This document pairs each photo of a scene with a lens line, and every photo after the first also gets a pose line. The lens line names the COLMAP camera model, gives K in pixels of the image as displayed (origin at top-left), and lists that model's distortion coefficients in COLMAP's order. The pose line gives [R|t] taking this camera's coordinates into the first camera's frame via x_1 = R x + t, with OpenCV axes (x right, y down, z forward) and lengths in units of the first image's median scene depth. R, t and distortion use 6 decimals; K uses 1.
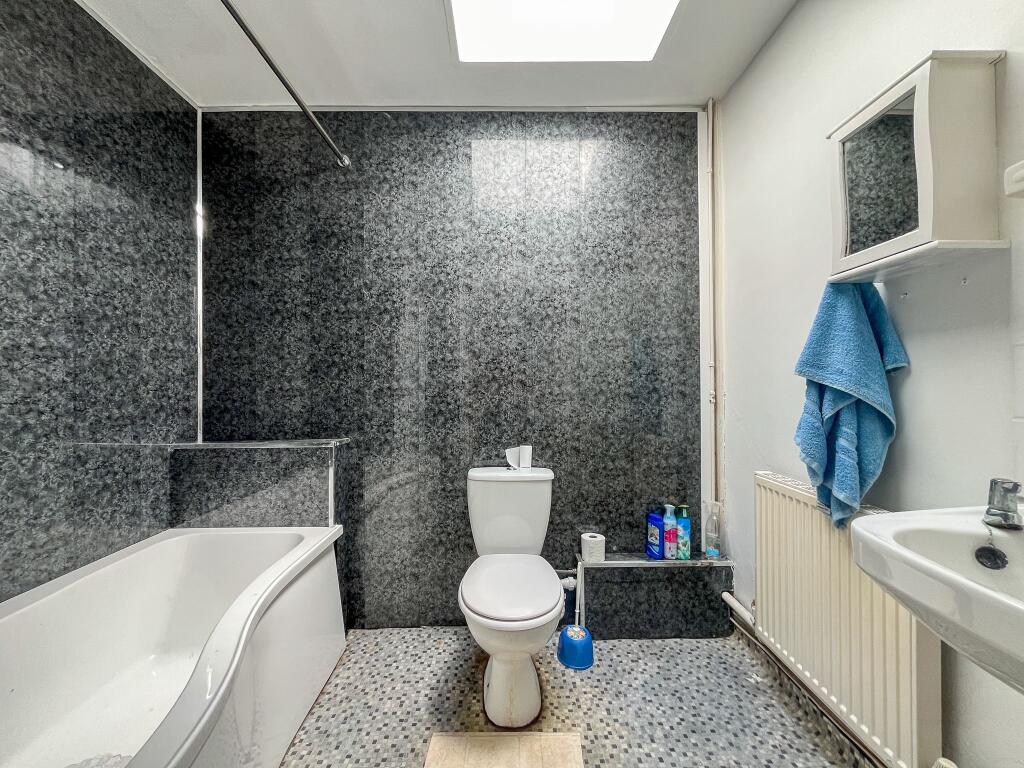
lens RADIAL K [[412.8, 0, 511.4], [0, 412.8, 380.1], [0, 0, 1]] dist [-0.000173, -0.000856]
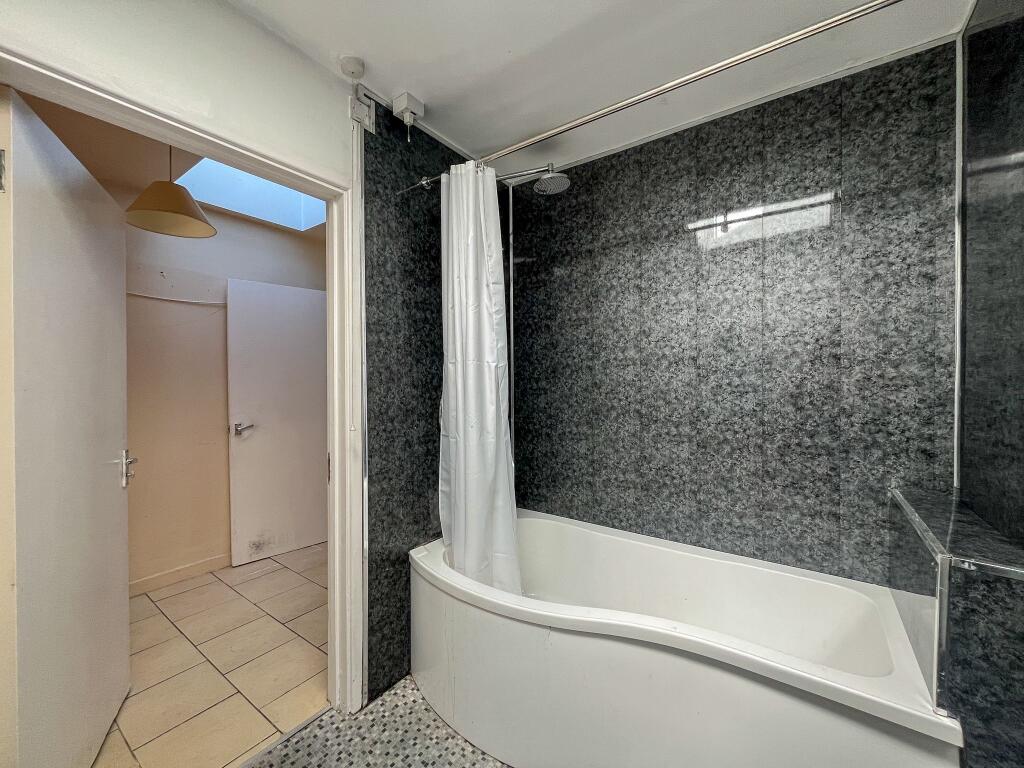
lens RADIAL K [[412.8, 0, 515.0], [0, 412.8, 386.1], [0, 0, 1]] dist [-0.000173, -0.000856]
pose [[-0.591963, 0.016053, -0.805805, 0.355333], [0.008611, 0.999871, 0.013593, -0.085123], [0.805919, 0.001108, -0.592024, 1.021833]]
